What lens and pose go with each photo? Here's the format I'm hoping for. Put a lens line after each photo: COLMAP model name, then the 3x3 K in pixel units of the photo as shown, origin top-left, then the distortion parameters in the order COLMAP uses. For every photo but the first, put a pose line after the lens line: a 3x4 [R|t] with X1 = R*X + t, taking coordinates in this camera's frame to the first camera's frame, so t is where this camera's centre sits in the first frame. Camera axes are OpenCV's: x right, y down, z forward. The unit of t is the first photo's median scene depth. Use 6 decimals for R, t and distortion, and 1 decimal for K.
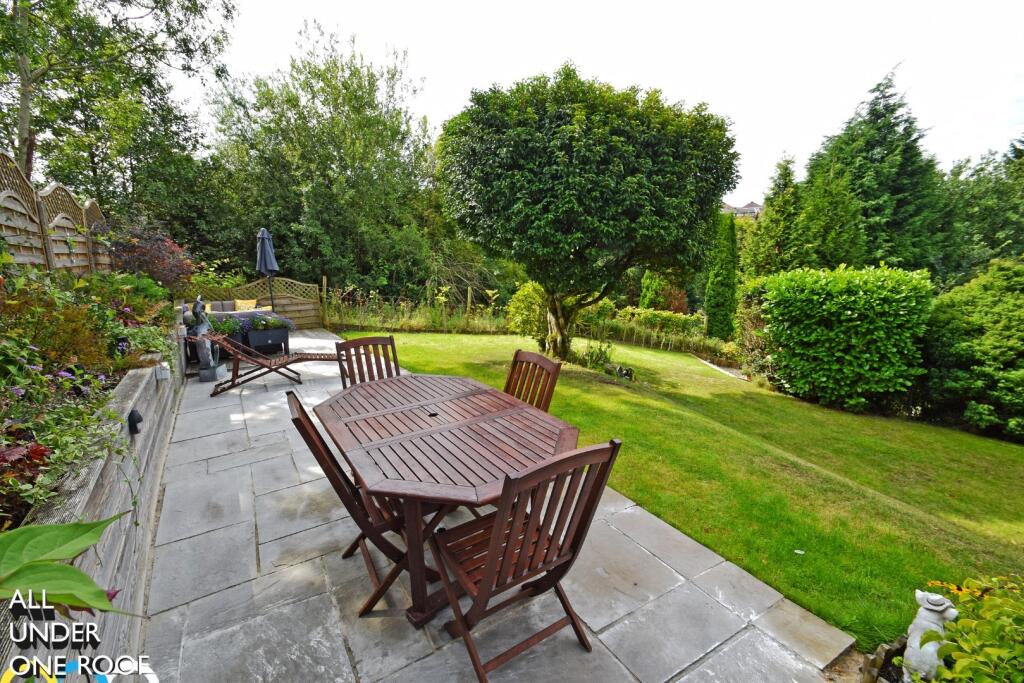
lens RADIAL K [[452.7, 0, 512.0], [0, 452.7, 341.5], [0, 0, 1]] dist [0.000835, 0.000015]
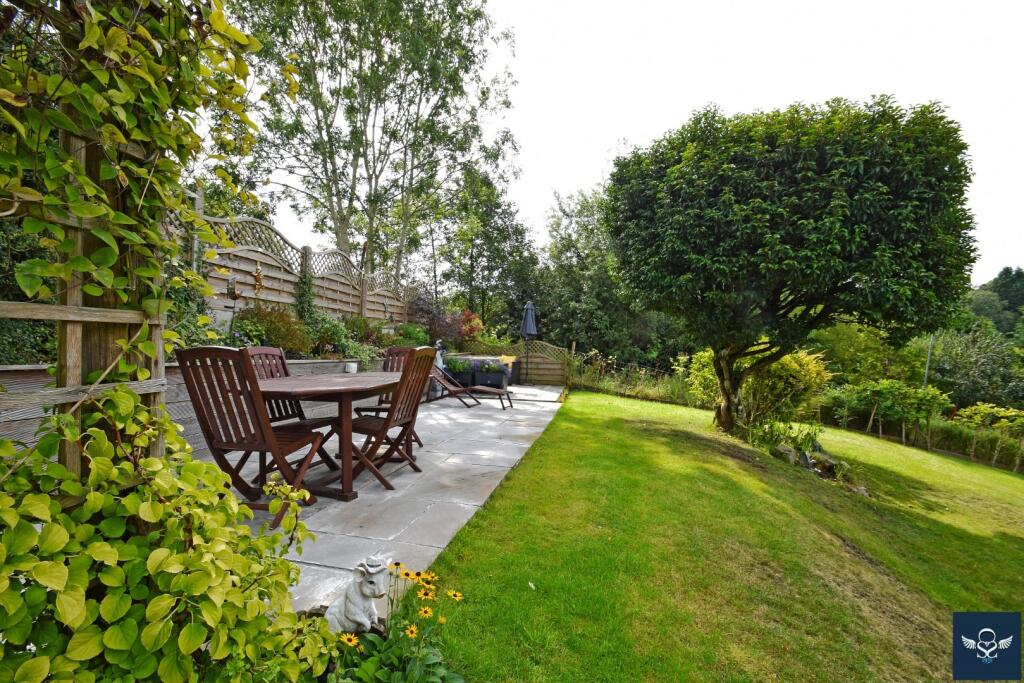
lens RADIAL K [[462.7, 0, 512.0], [0, 462.7, 341.5], [0, 0, 1]] dist [-0.002229, -0.000292]
pose [[0.716414, 0.018260, -0.697437, 0.469896], [-0.156859, 0.978280, -0.135514, 0.062647], [0.679814, 0.206484, 0.703717, 0.121288]]
